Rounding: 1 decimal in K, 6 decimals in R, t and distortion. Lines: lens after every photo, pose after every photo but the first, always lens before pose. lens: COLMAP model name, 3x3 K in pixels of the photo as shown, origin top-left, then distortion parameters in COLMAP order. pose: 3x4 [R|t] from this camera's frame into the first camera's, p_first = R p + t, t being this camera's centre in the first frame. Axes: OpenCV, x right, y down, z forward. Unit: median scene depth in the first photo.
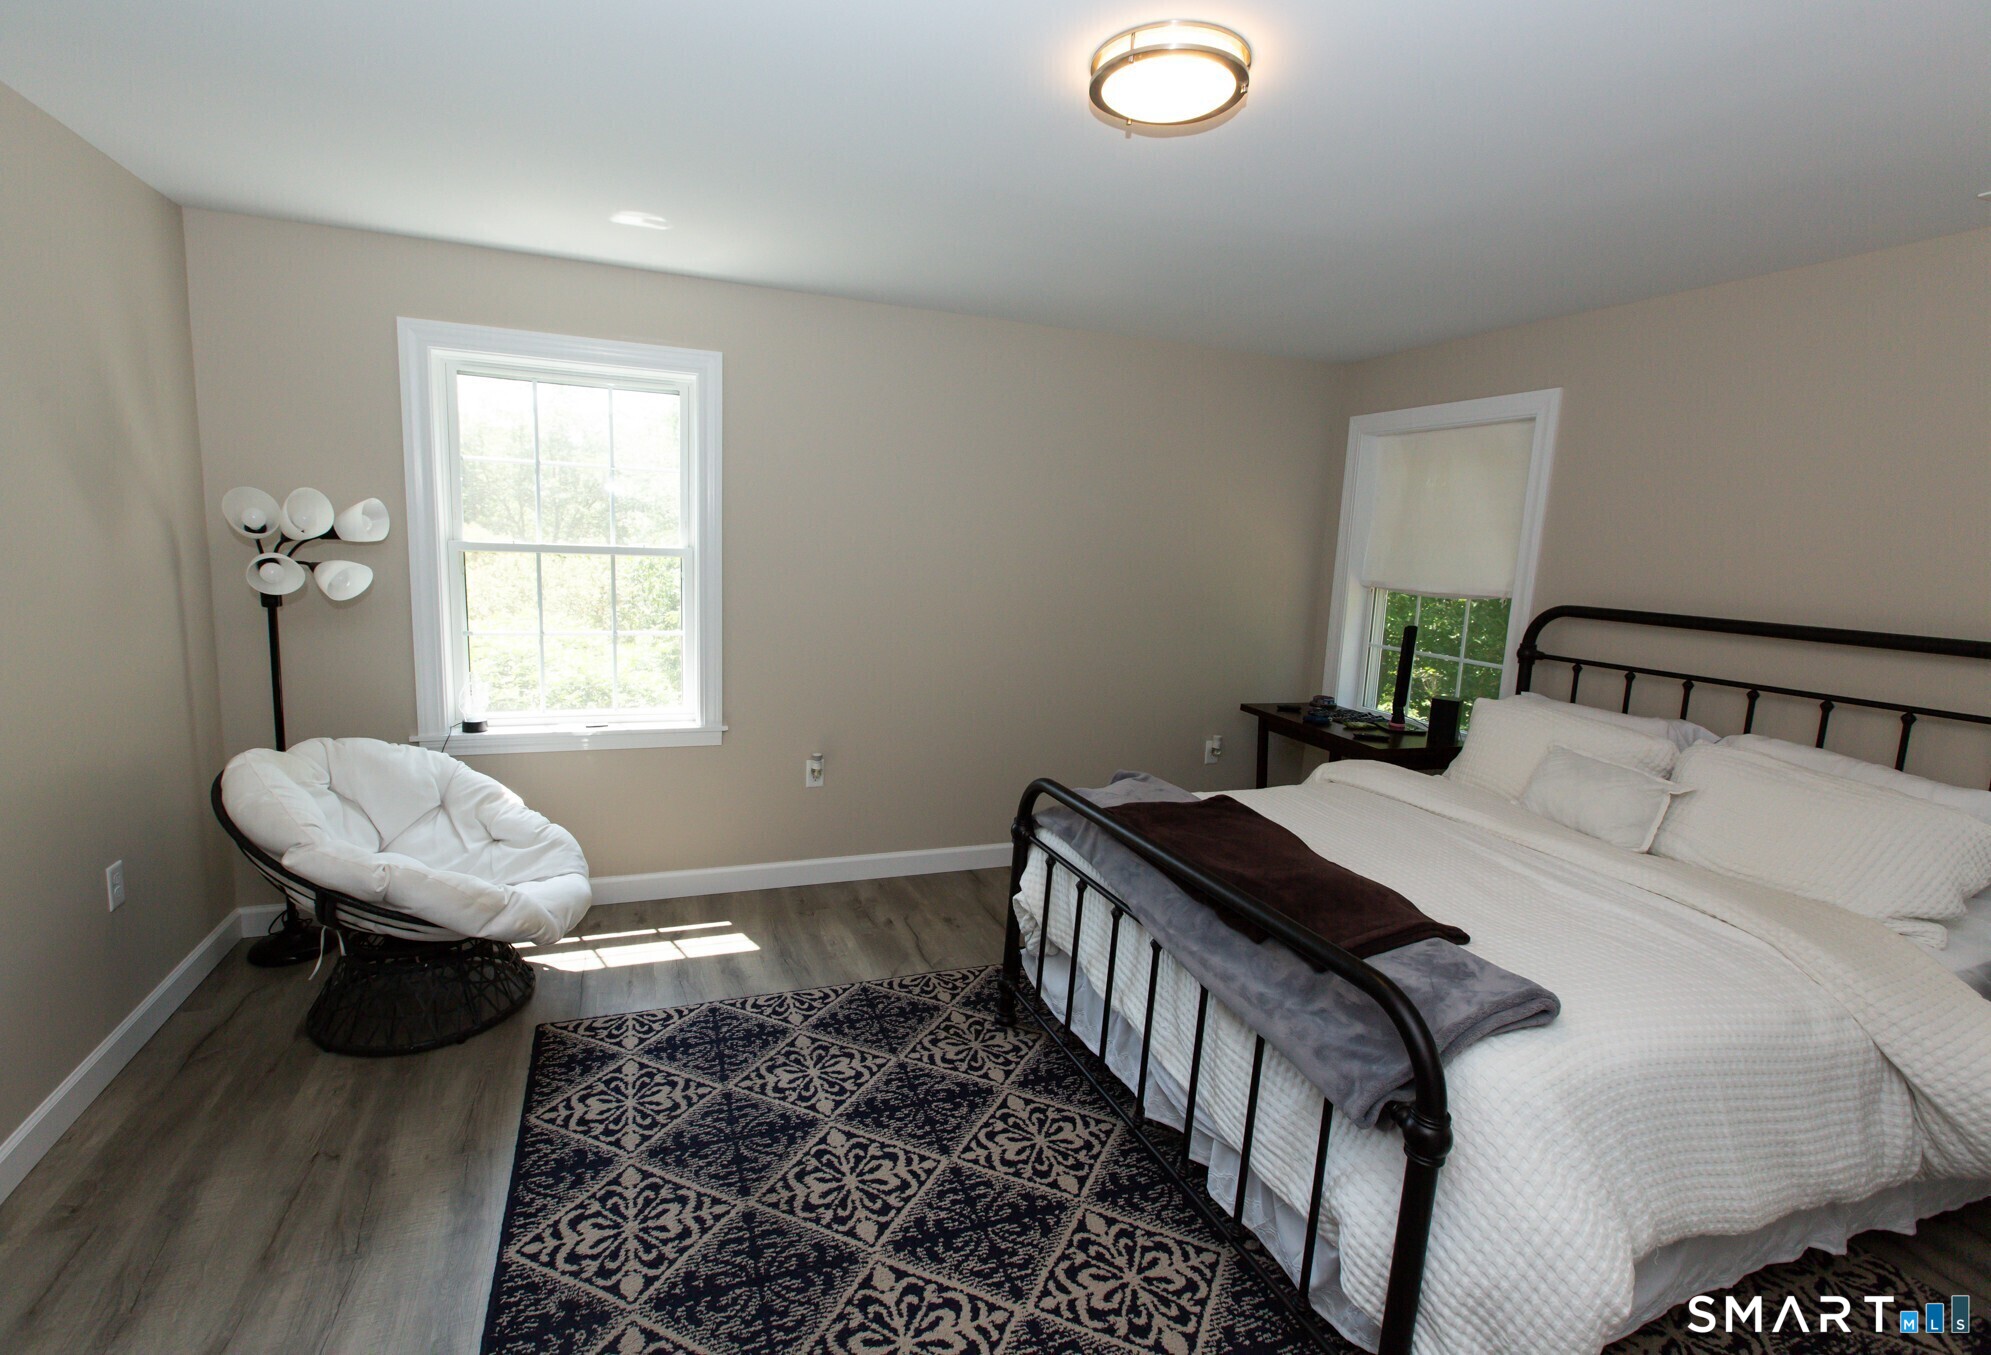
lens RADIAL K [[921.7, 0, 980.4], [0, 921.7, 670.1], [0, 0, 1]] dist [0.010825, -0.002457]
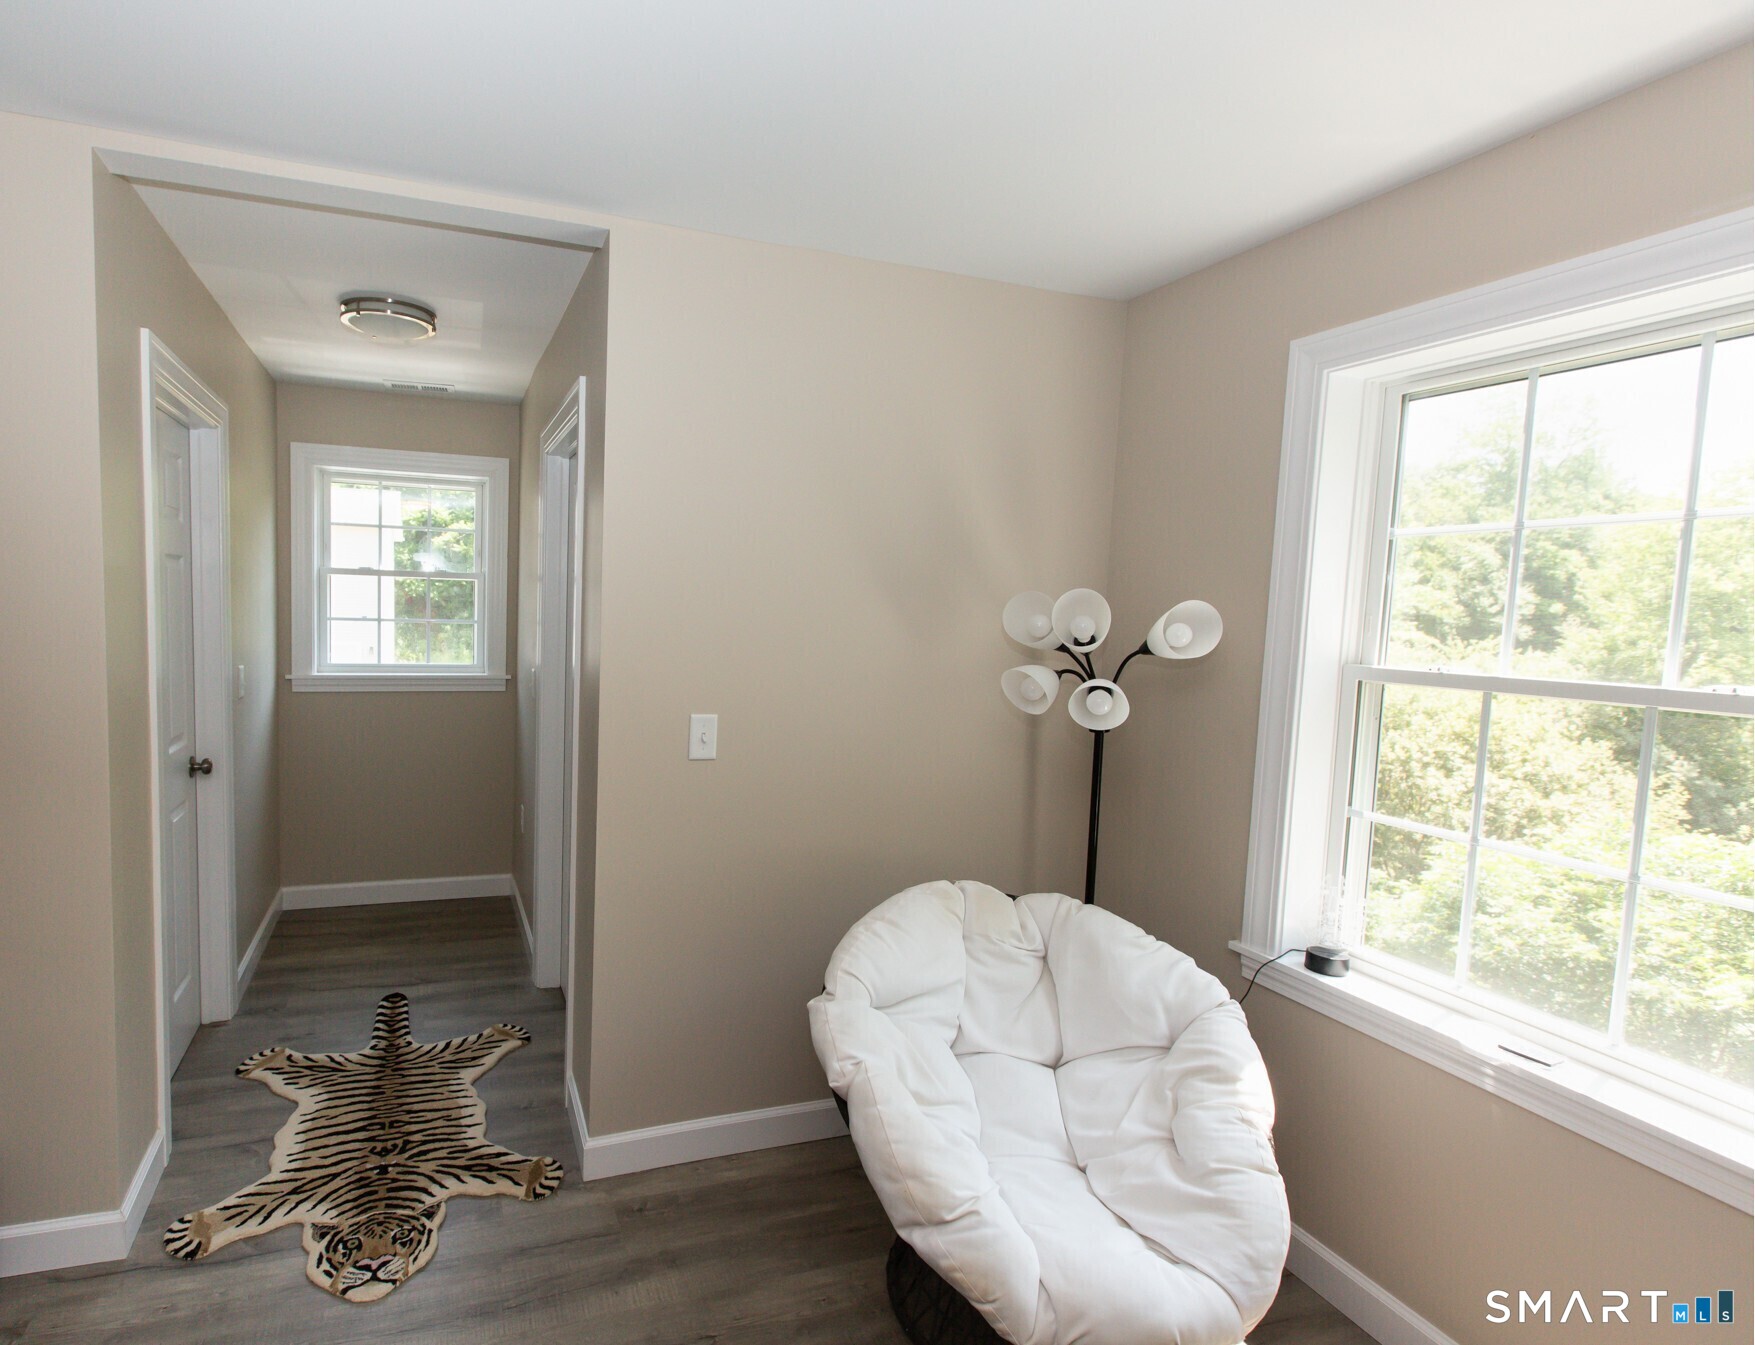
lens RADIAL K [[910.0, 0, 728.0], [0, 910.0, 679.9], [0, 0, 1]] dist [0.002808, -0.000793]
pose [[-0.052240, 0.027146, -0.998266, 0.096749], [-0.190485, 0.981006, 0.036645, -0.095231], [0.980299, 0.192069, -0.046077, 0.814285]]
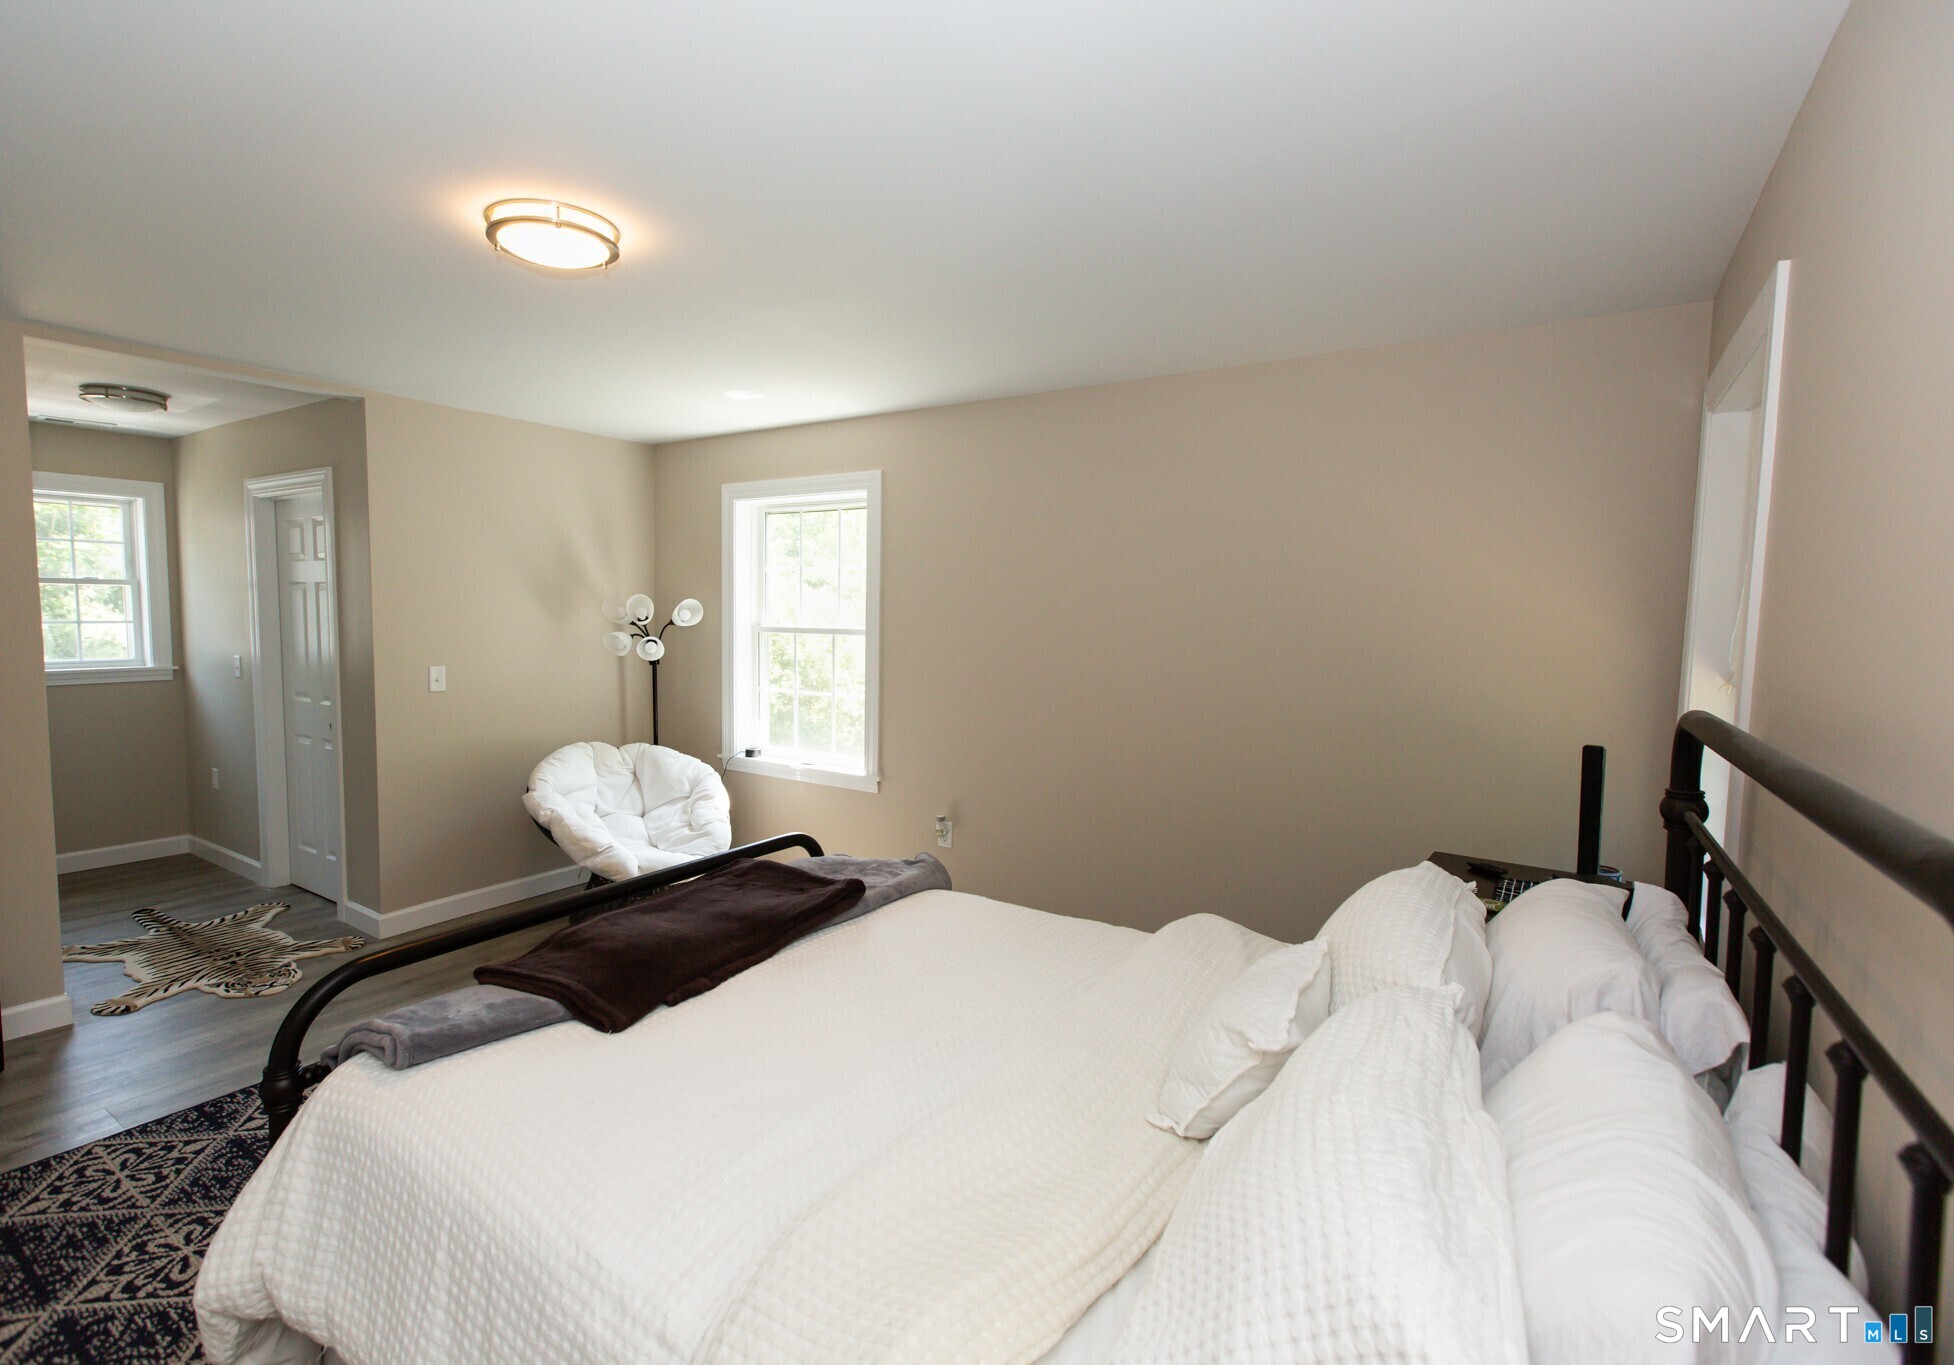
lens RADIAL K [[904.6, 0, 920.9], [0, 904.6, 675.9], [0, 0, 1]] dist [0.010825, -0.002457]
pose [[0.556439, 0.015709, -0.830740, 1.034324], [-0.114828, 0.991681, -0.058161, -0.010129], [0.822916, 0.127755, 0.553614, 0.567588]]
